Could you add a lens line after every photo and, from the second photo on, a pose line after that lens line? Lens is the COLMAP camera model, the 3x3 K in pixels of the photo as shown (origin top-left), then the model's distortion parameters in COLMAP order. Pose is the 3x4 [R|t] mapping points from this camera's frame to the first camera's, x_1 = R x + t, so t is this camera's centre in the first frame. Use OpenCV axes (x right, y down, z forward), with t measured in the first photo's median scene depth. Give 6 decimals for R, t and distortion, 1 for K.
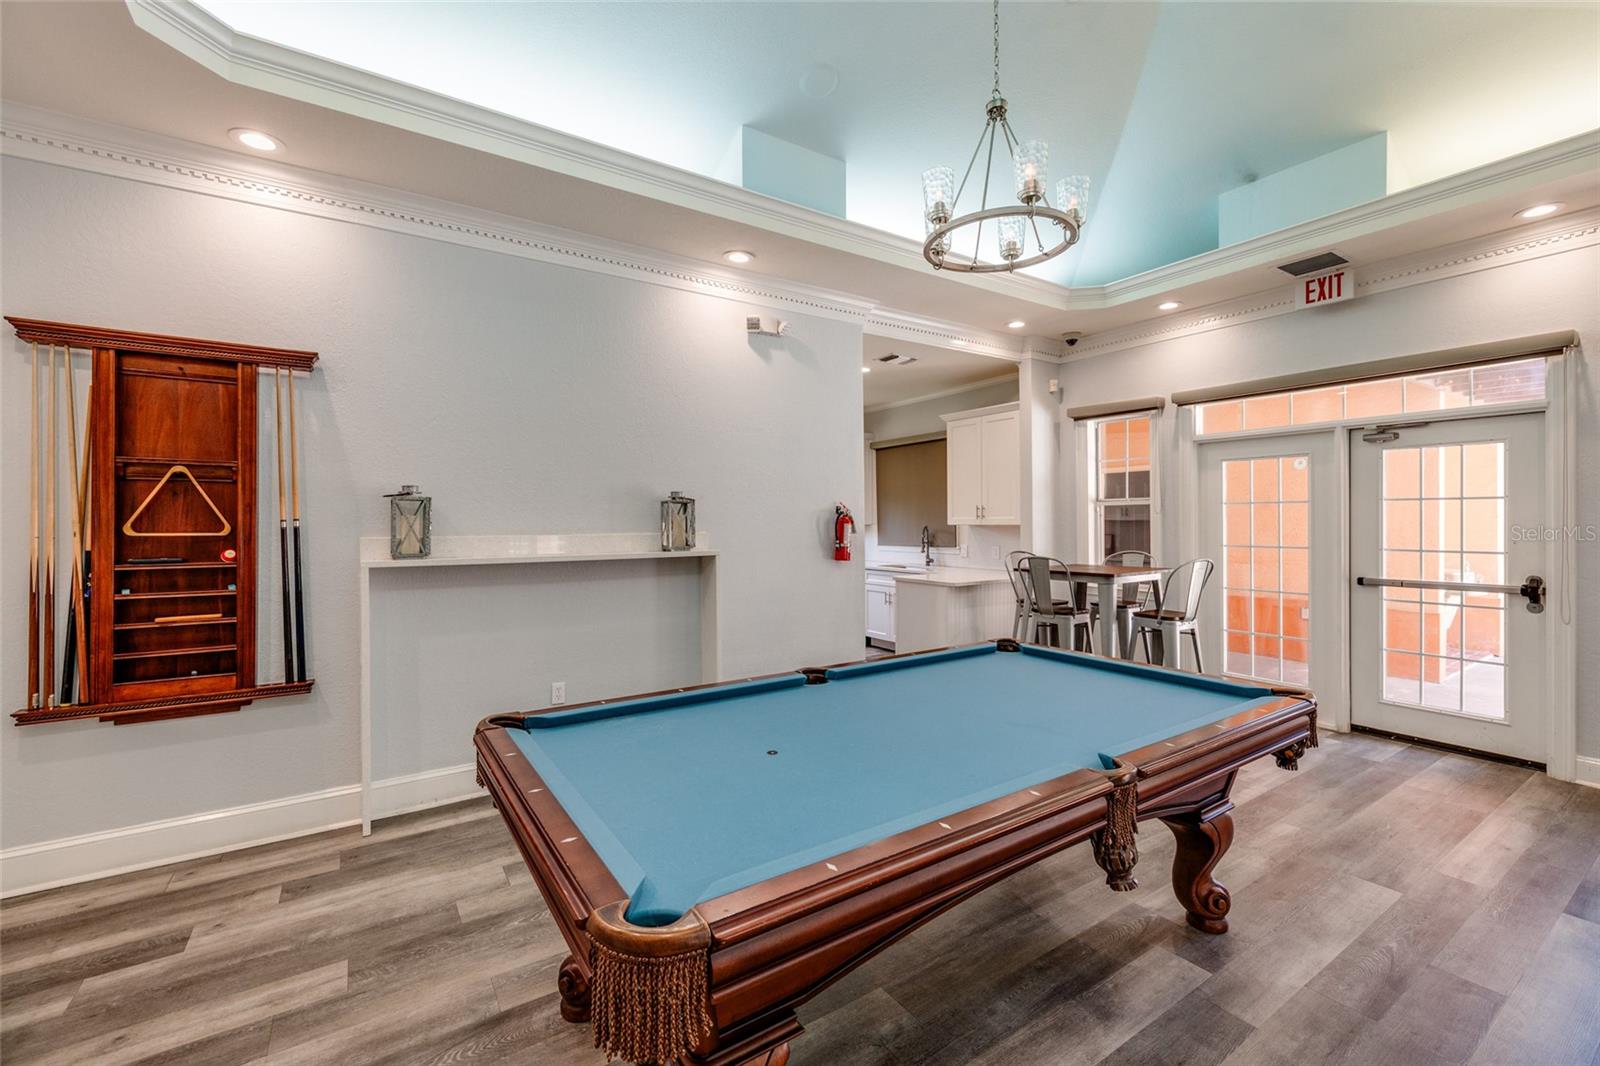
lens RADIAL K [[674.3, 0, 790.3], [0, 674.3, 525.5], [0, 0, 1]] dist [0.001565, -0.000130]
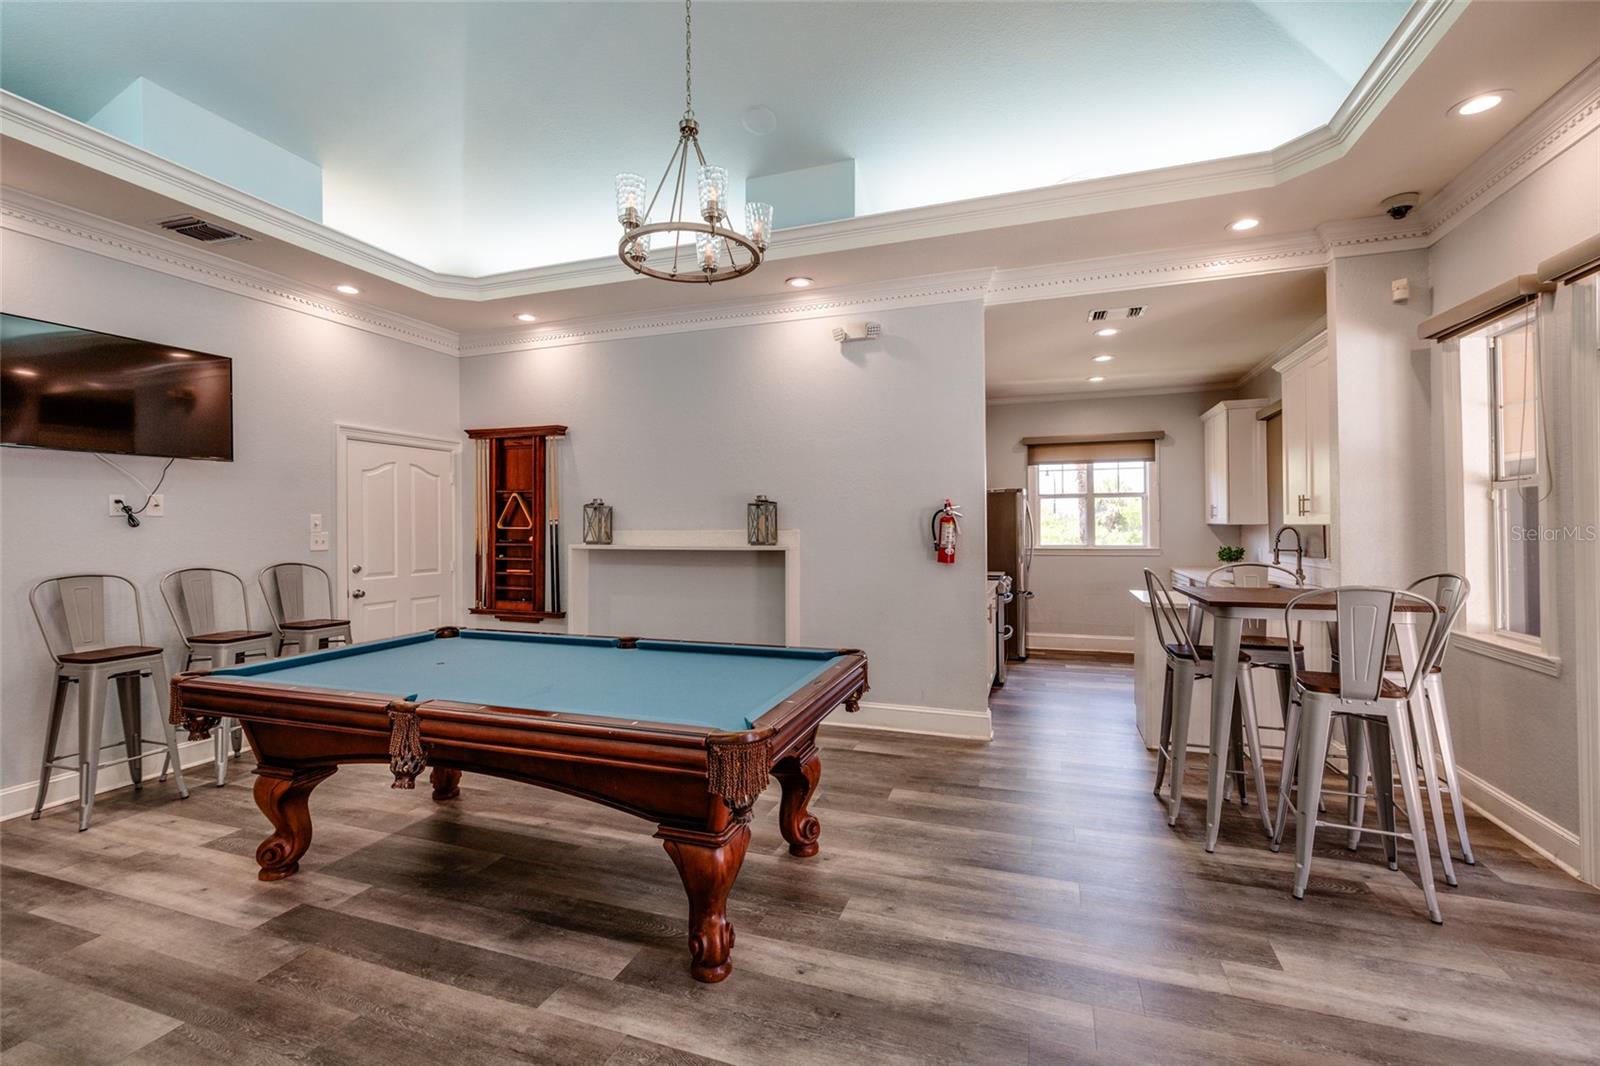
lens RADIAL K [[674.3, 0, 790.7], [0, 674.3, 526.1], [0, 0, 1]] dist [0.001565, -0.000130]
pose [[0.607350, 0.003054, -0.794428, 0.830319], [-0.001000, 0.999995, 0.003079, 0.000211], [0.794433, -0.001076, 0.607350, 0.324321]]
